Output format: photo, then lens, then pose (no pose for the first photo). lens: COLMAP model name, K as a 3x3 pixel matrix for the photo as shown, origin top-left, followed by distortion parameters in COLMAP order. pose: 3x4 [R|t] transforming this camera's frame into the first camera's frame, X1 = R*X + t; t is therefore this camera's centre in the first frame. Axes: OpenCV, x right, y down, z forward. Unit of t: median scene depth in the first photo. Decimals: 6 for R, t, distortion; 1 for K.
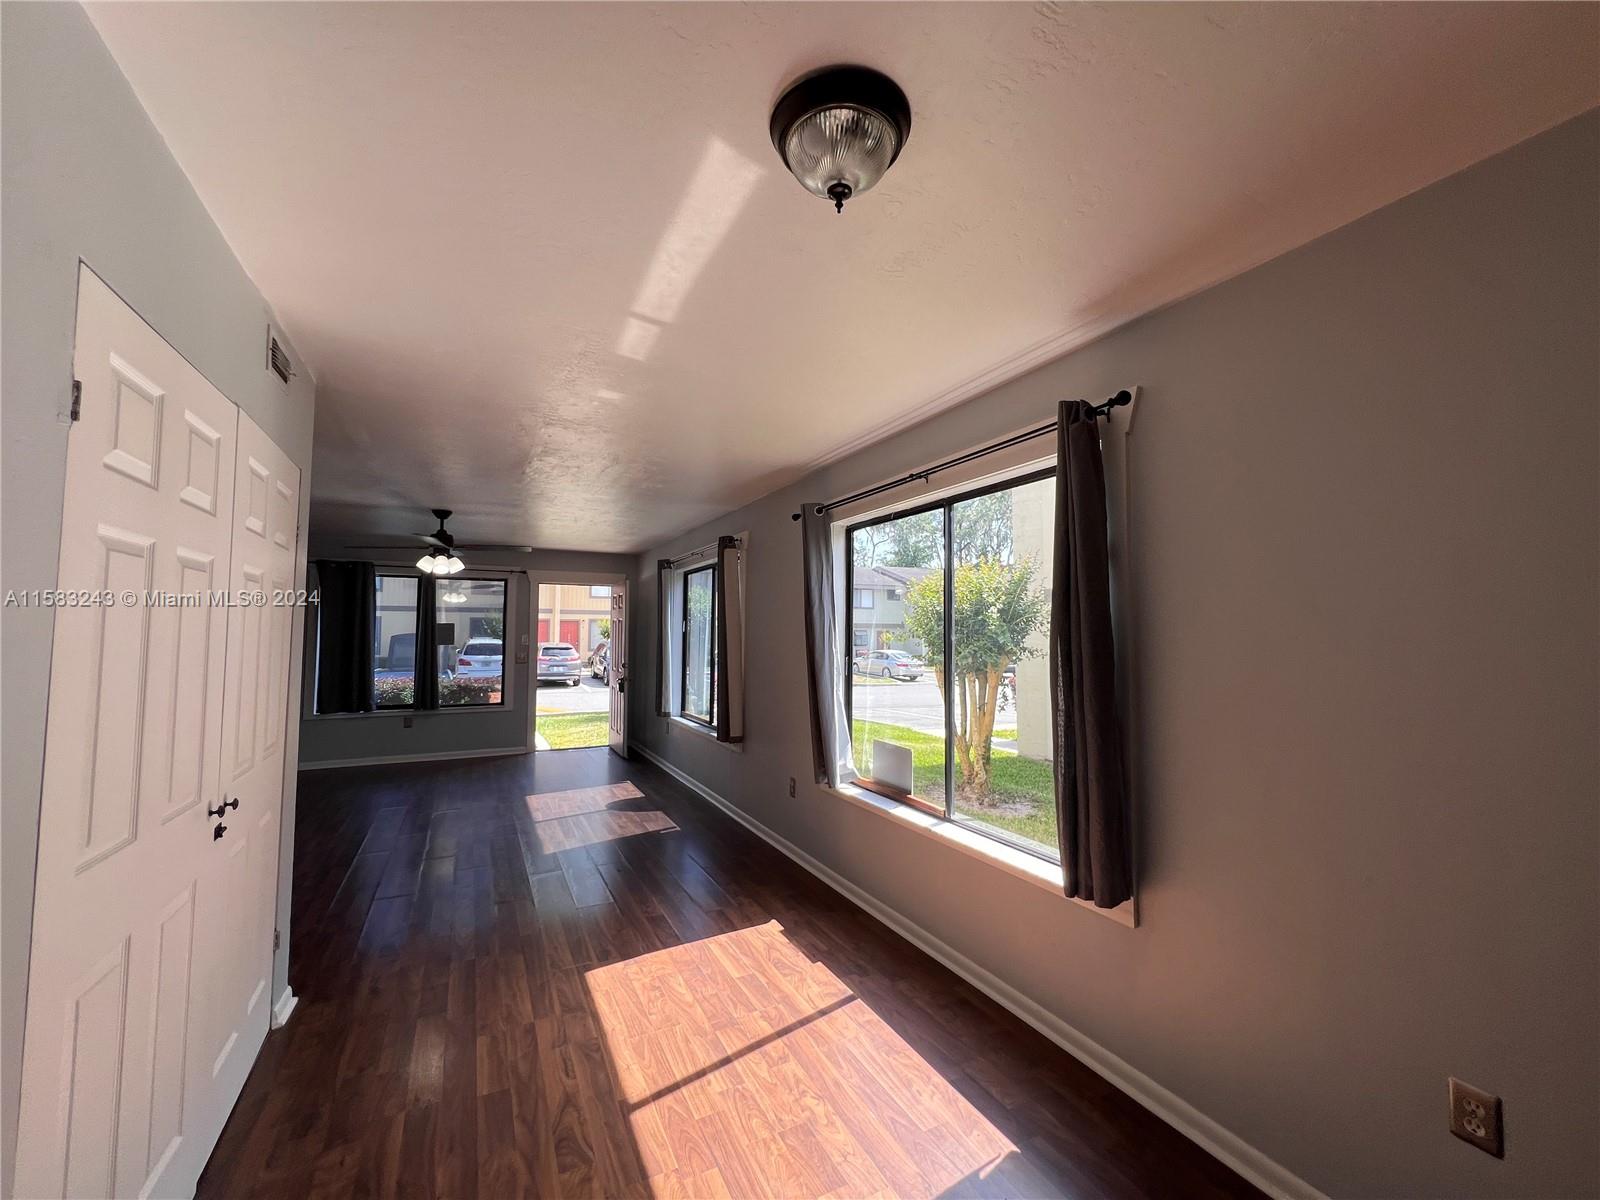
lens RADIAL K [[638.4, 0, 800.3], [0, 638.4, 598.1], [0, 0, 1]] dist [0.000465, 0.000000]
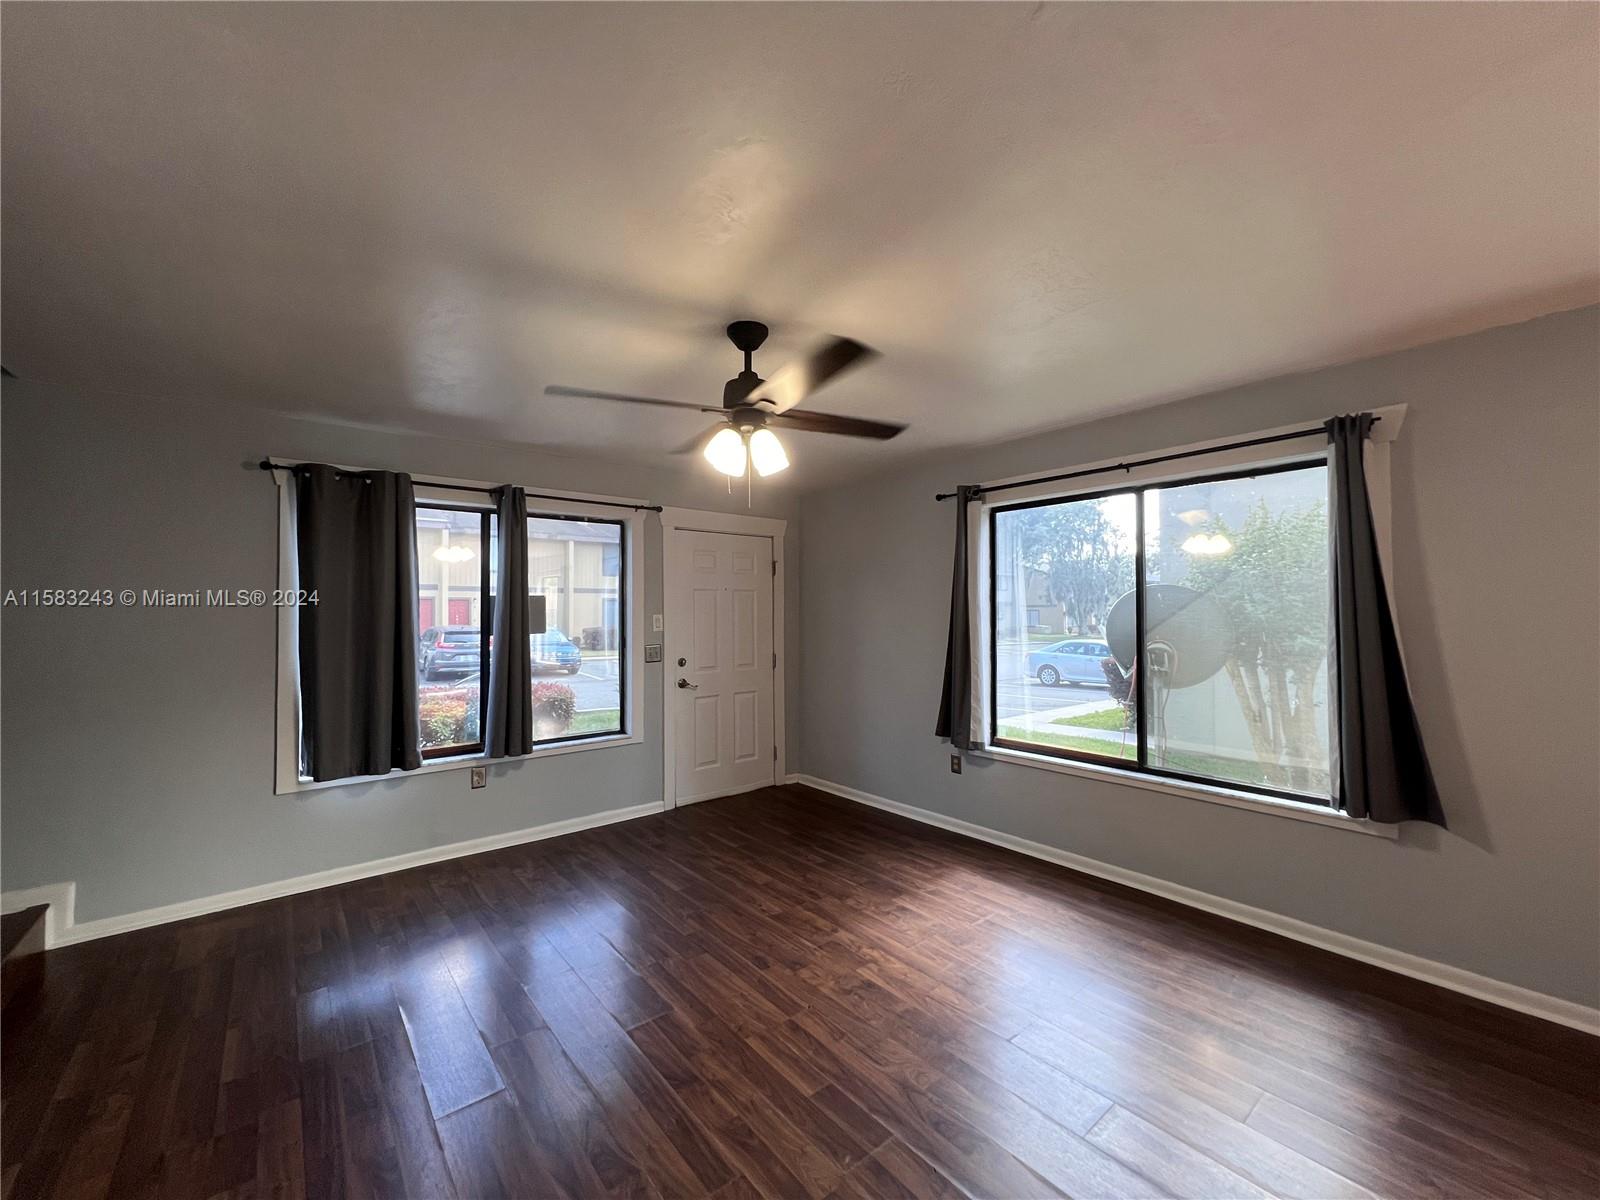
lens RADIAL K [[638.4, 0, 799.2], [0, 638.4, 602.6], [0, 0, 1]] dist [0.000465, 0.000000]
pose [[0.977974, -0.007000, 0.208611, -0.444221], [-0.001656, 0.999146, 0.041290, 0.021981], [-0.208722, -0.040727, 0.977127, 0.406082]]
